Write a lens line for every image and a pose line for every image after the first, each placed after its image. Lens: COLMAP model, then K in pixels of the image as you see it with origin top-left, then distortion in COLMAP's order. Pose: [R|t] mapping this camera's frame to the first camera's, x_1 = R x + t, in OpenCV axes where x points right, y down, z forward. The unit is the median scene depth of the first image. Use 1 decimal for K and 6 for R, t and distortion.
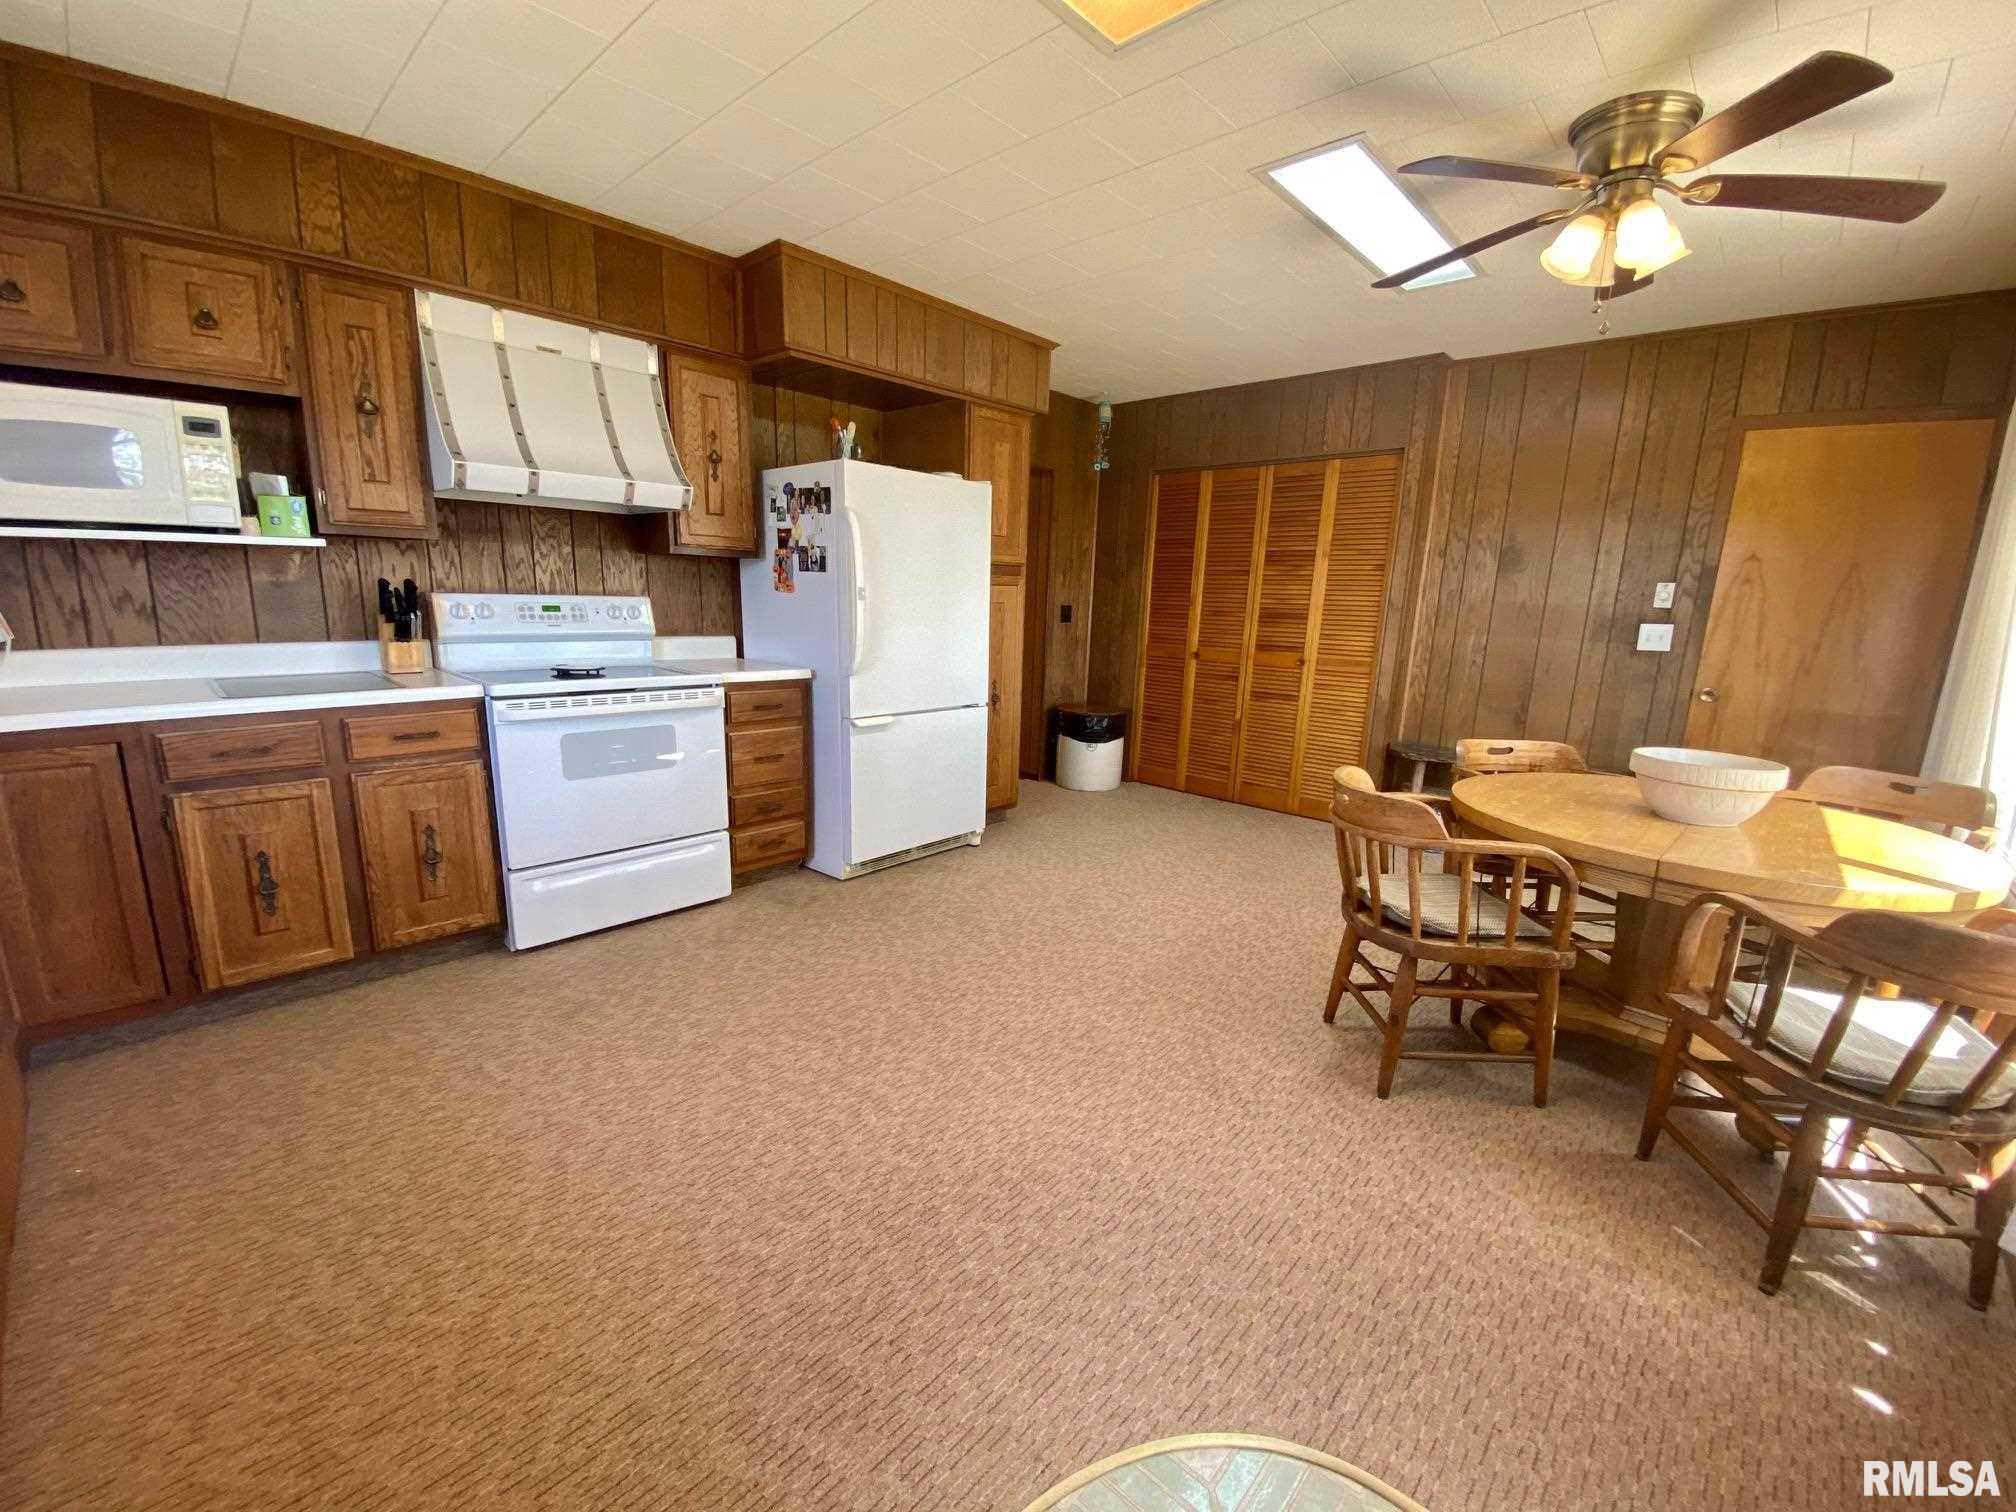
lens RADIAL K [[818.7, 0, 1007.7], [0, 818.7, 768.0], [0, 0, 1]] dist [0.002628, -0.013795]
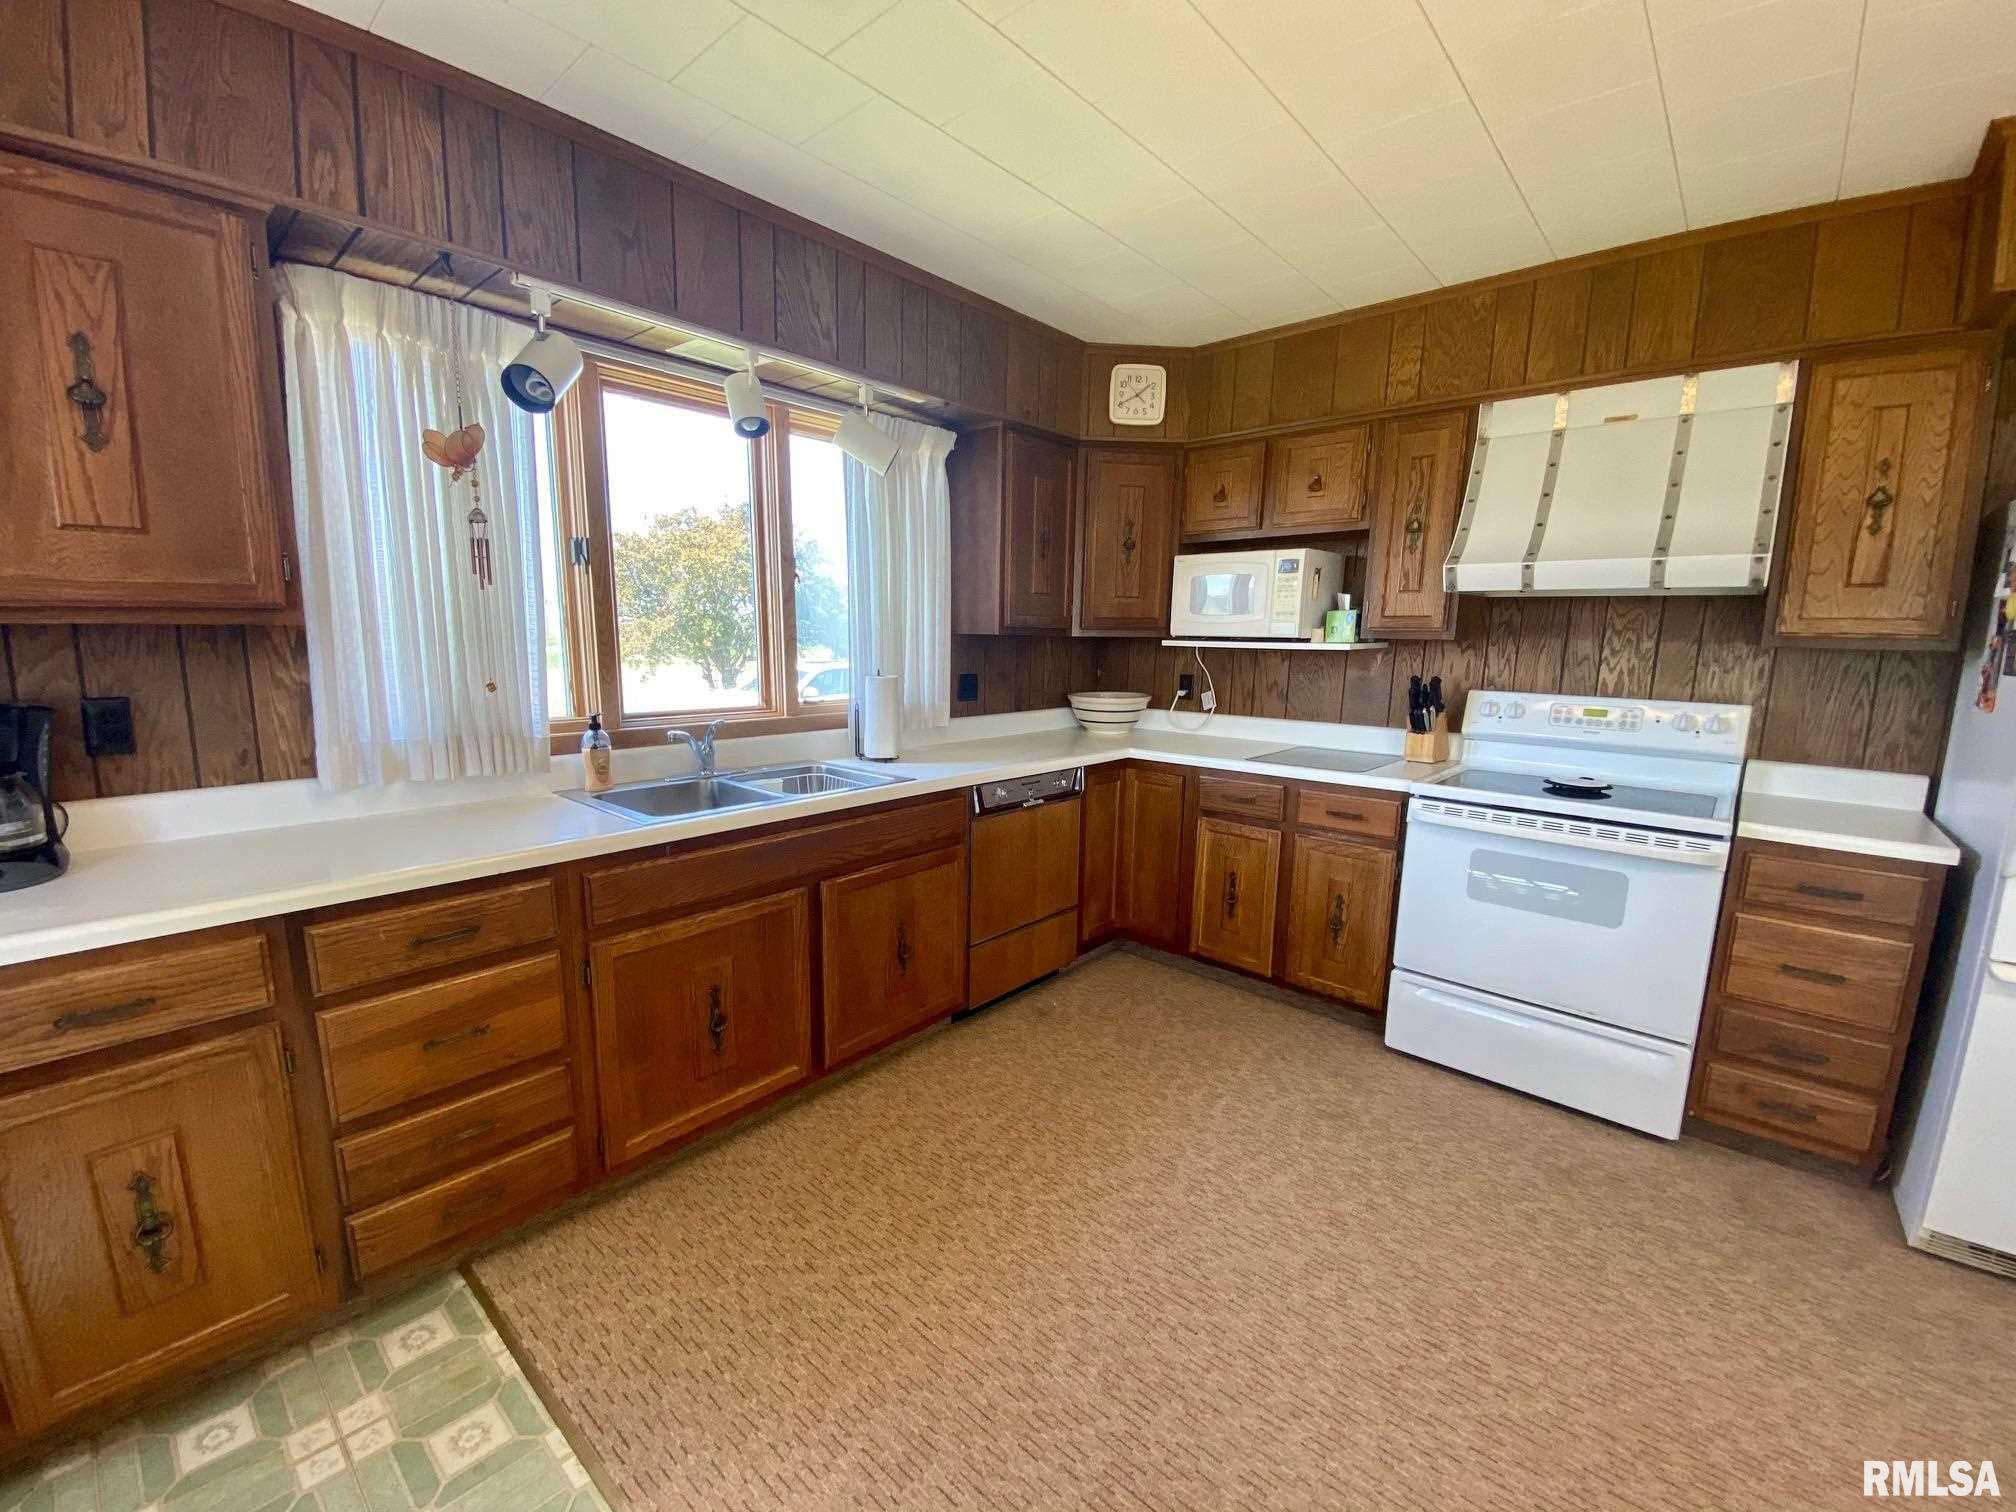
lens RADIAL K [[818.7, 0, 1007.7], [0, 818.7, 768.0], [0, 0, 1]] dist [0.002628, -0.013795]
pose [[0.012294, 0.129290, -0.991531, 0.340801], [-0.227657, 0.965925, 0.123129, -0.121424], [0.973664, 0.224215, 0.041309, 0.440012]]
